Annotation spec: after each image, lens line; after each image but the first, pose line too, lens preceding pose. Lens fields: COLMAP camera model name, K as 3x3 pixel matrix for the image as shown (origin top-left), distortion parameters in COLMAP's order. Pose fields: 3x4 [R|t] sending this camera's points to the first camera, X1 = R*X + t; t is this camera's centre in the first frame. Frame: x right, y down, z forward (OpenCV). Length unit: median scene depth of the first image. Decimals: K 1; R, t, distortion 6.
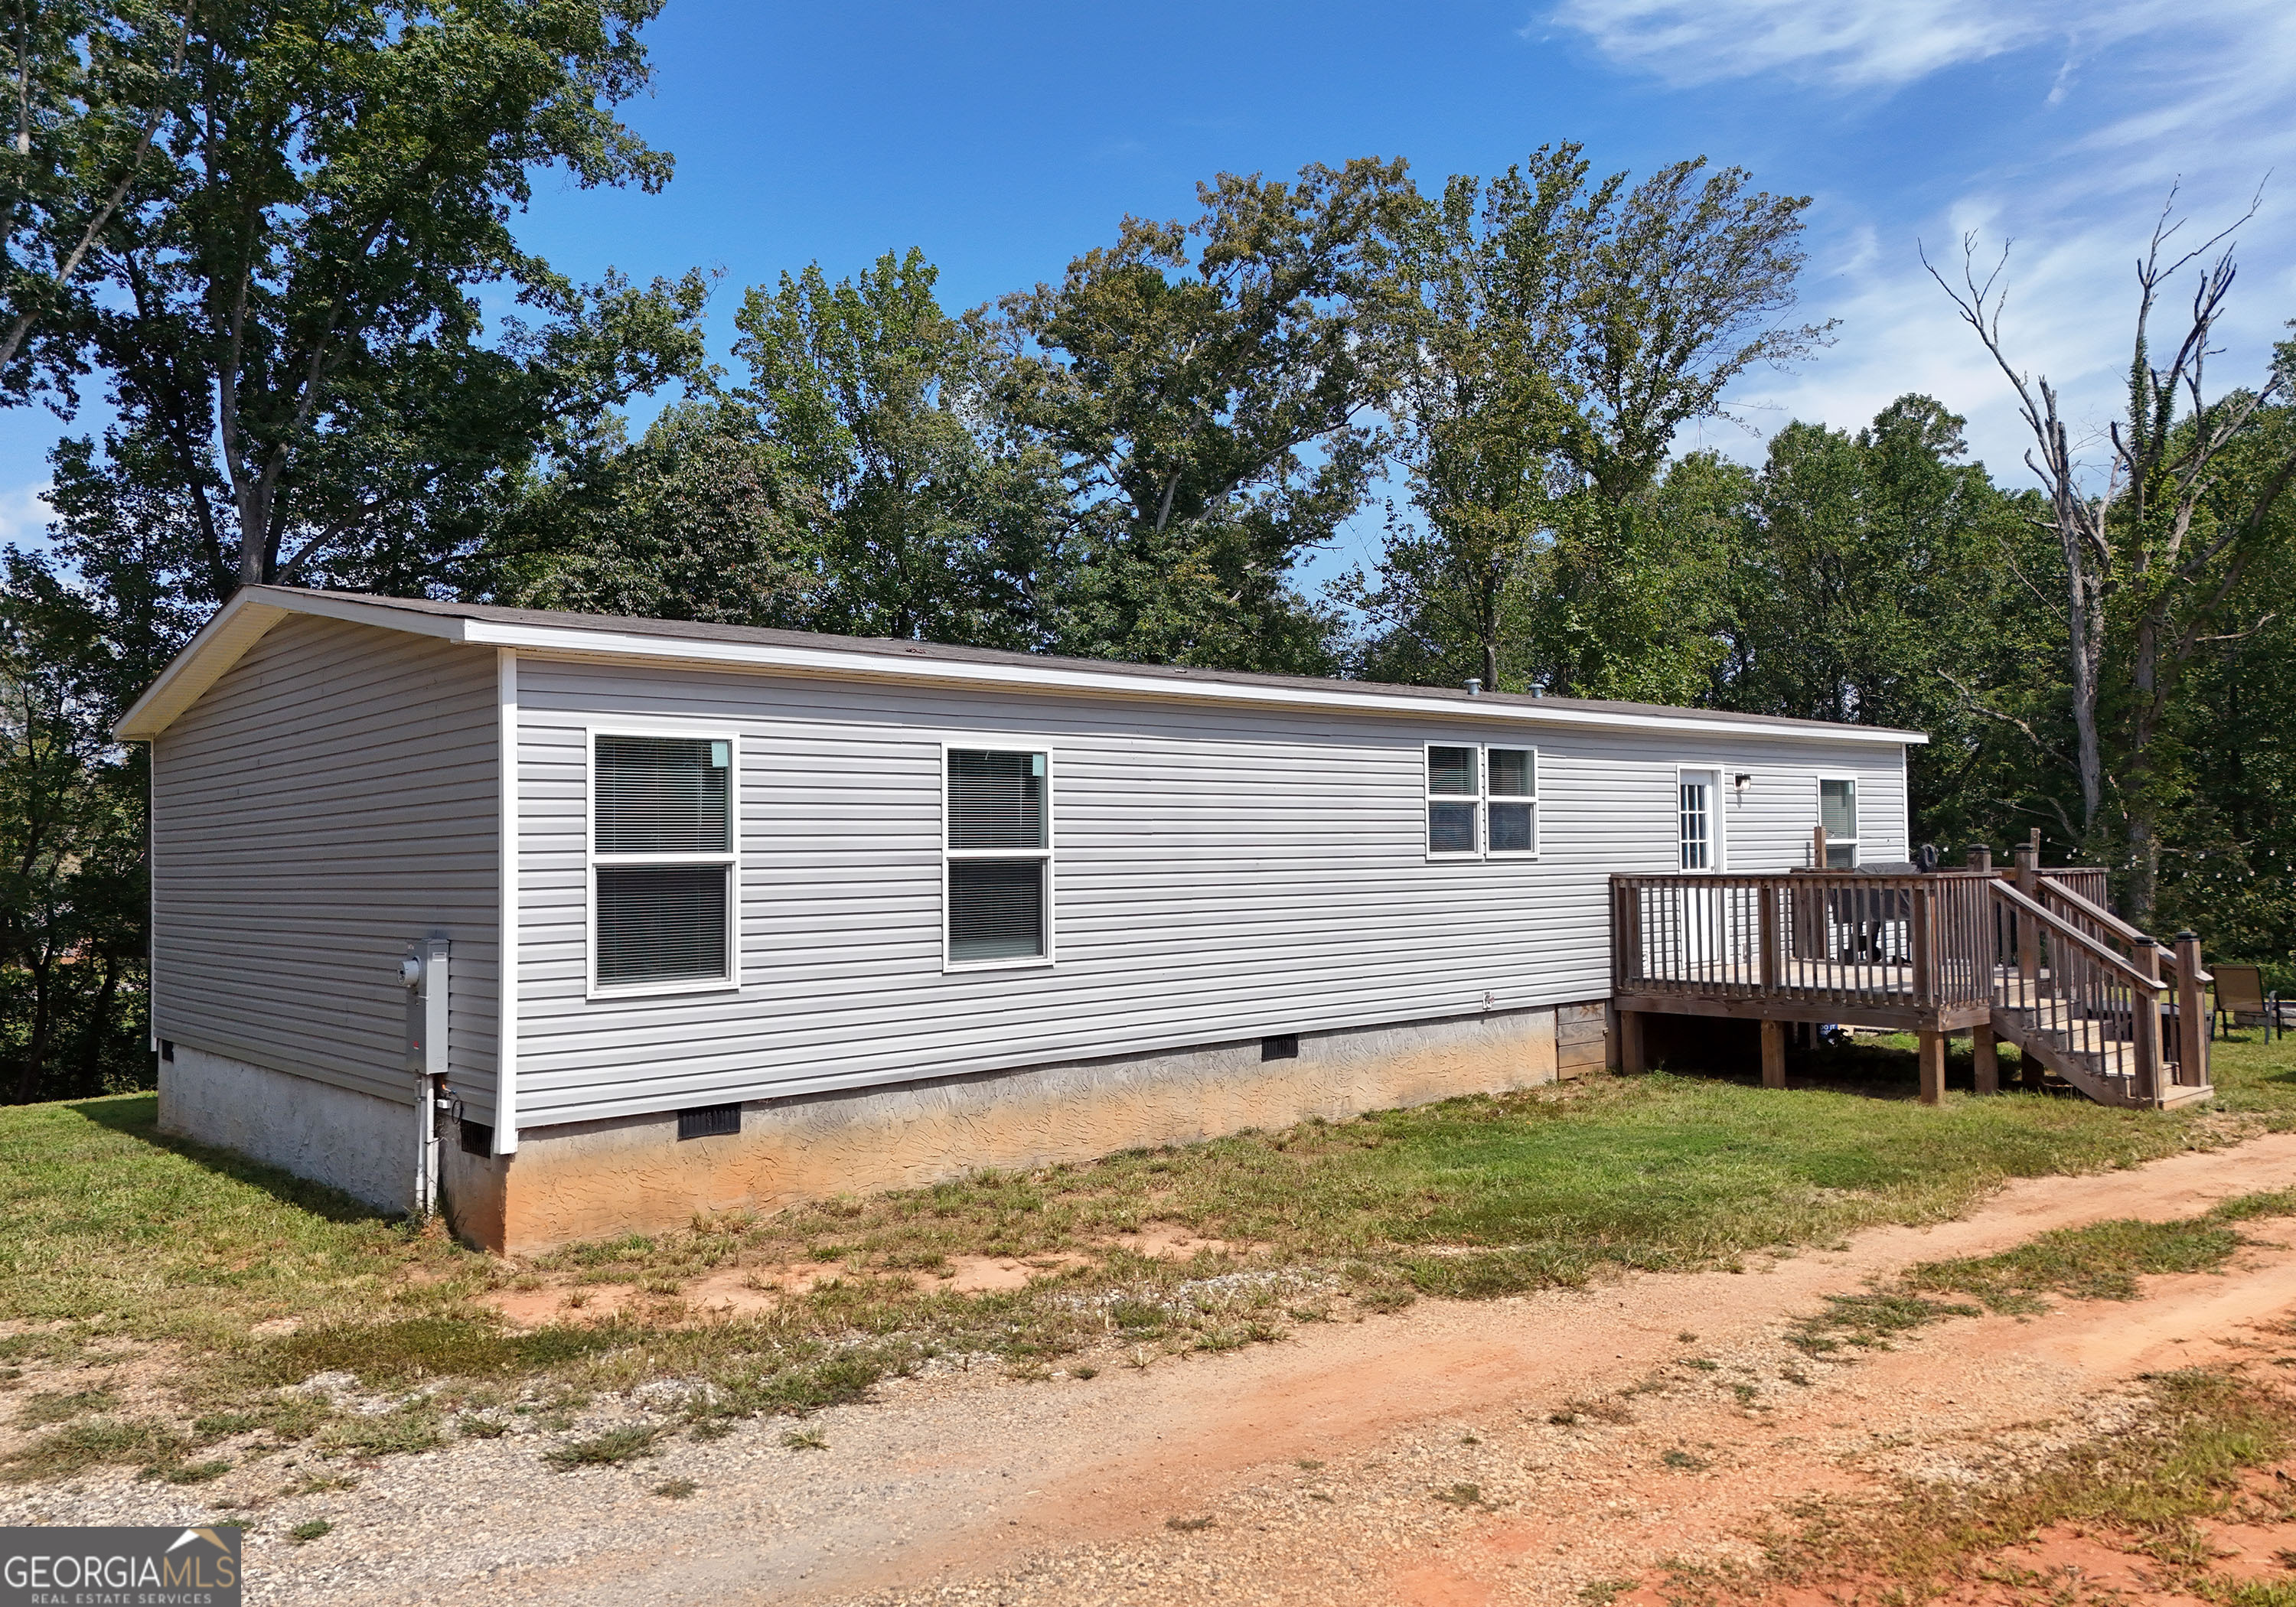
lens RADIAL K [[1720.1, 0, 1167.2], [0, 1720.1, 801.7], [0, 0, 1]] dist [0.092020, -0.104570]
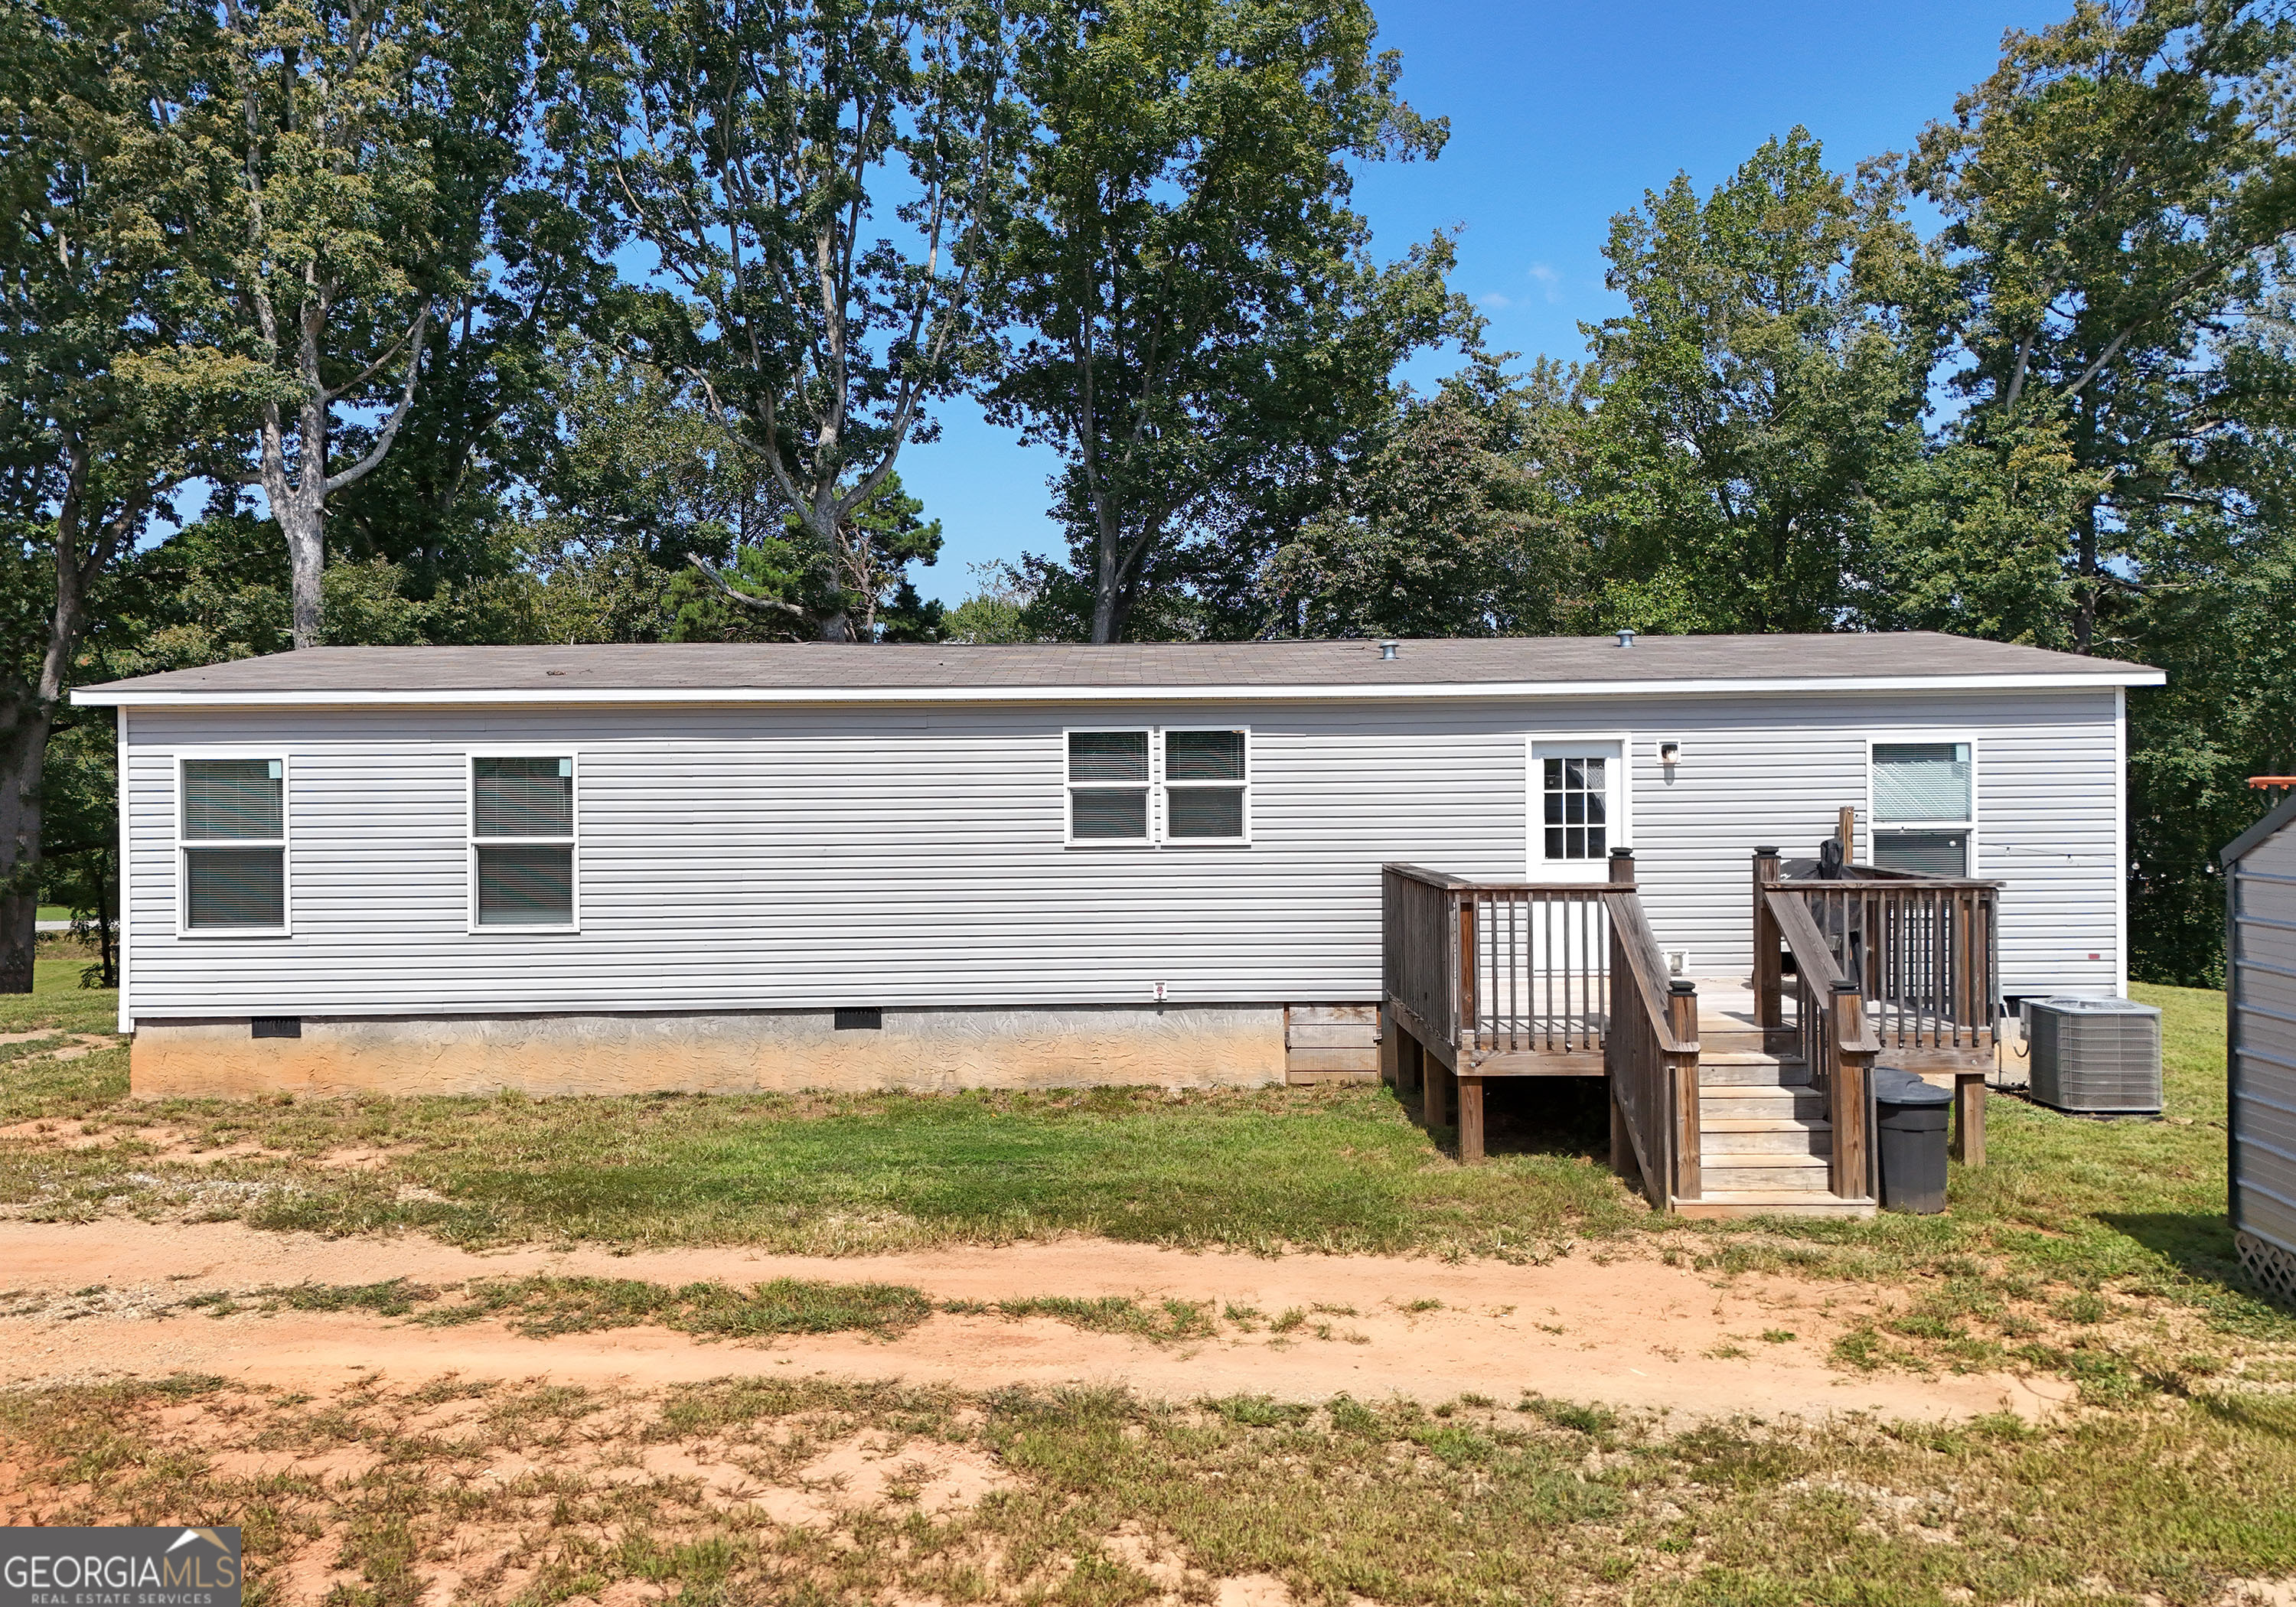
lens RADIAL K [[1720.1, 0, 1167.2], [0, 1720.1, 801.7], [0, 0, 1]] dist [0.092020, -0.104570]
pose [[0.742652, 0.014404, -0.669522, 0.857195], [0.018489, 0.998947, 0.042000, -0.032879], [0.669422, -0.043570, 0.741603, 0.299901]]
